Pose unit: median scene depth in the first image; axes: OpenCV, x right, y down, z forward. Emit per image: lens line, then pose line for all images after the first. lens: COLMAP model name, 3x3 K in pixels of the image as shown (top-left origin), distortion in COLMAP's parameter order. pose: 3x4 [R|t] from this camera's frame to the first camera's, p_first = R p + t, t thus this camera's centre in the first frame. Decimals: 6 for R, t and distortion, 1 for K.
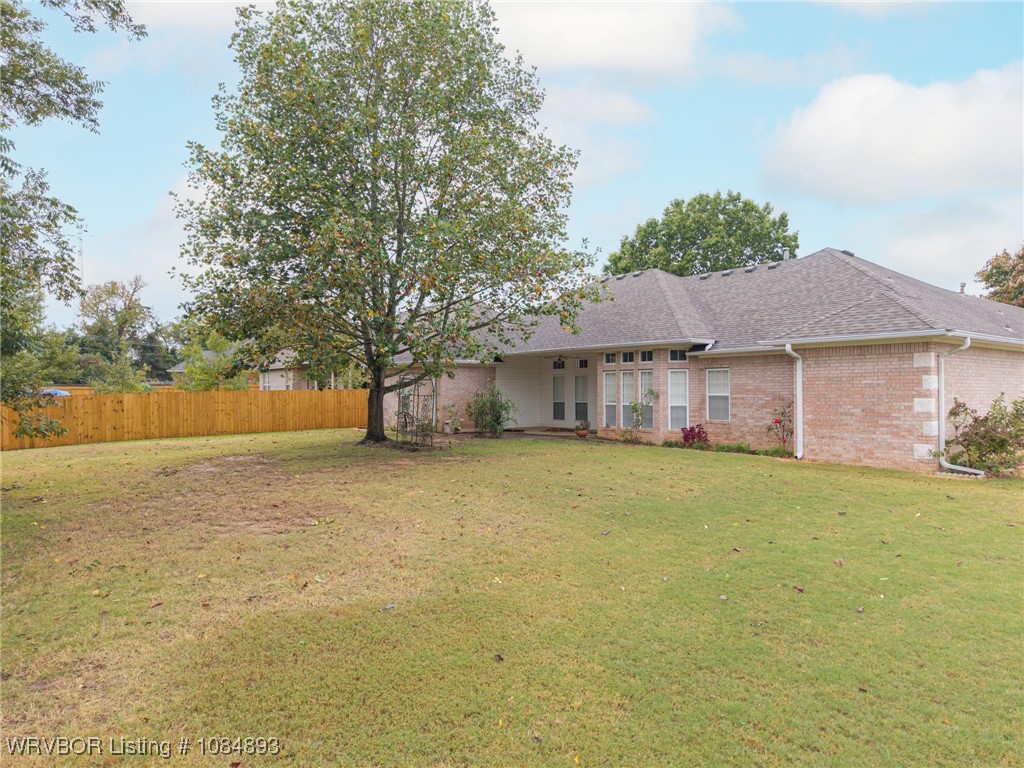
lens RADIAL K [[683.5, 0, 513.2], [0, 683.5, 388.0], [0, 0, 1]] dist [0.021111, -0.018320]
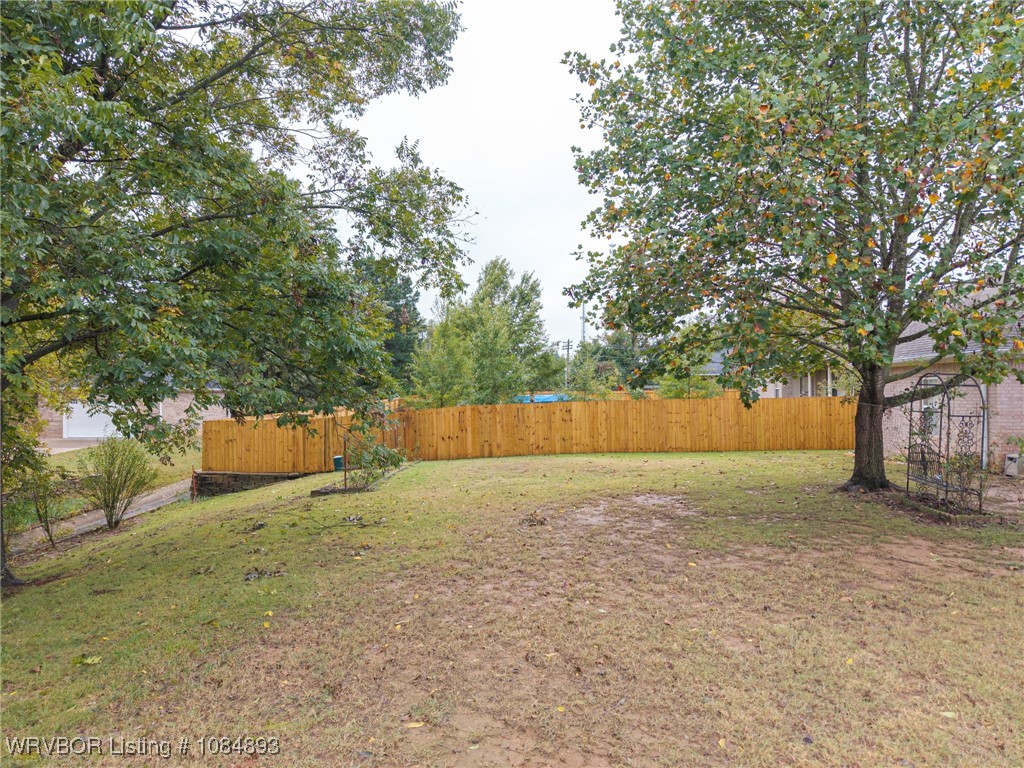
lens RADIAL K [[691.3, 0, 512.0], [0, 691.3, 384.0], [0, 0, 1]] dist [0.086651, -0.118147]
pose [[0.759835, -0.010192, -0.650036, -0.038734], [0.004077, 0.999932, -0.010912, -0.008606], [0.650103, 0.005641, 0.759825, 0.336431]]
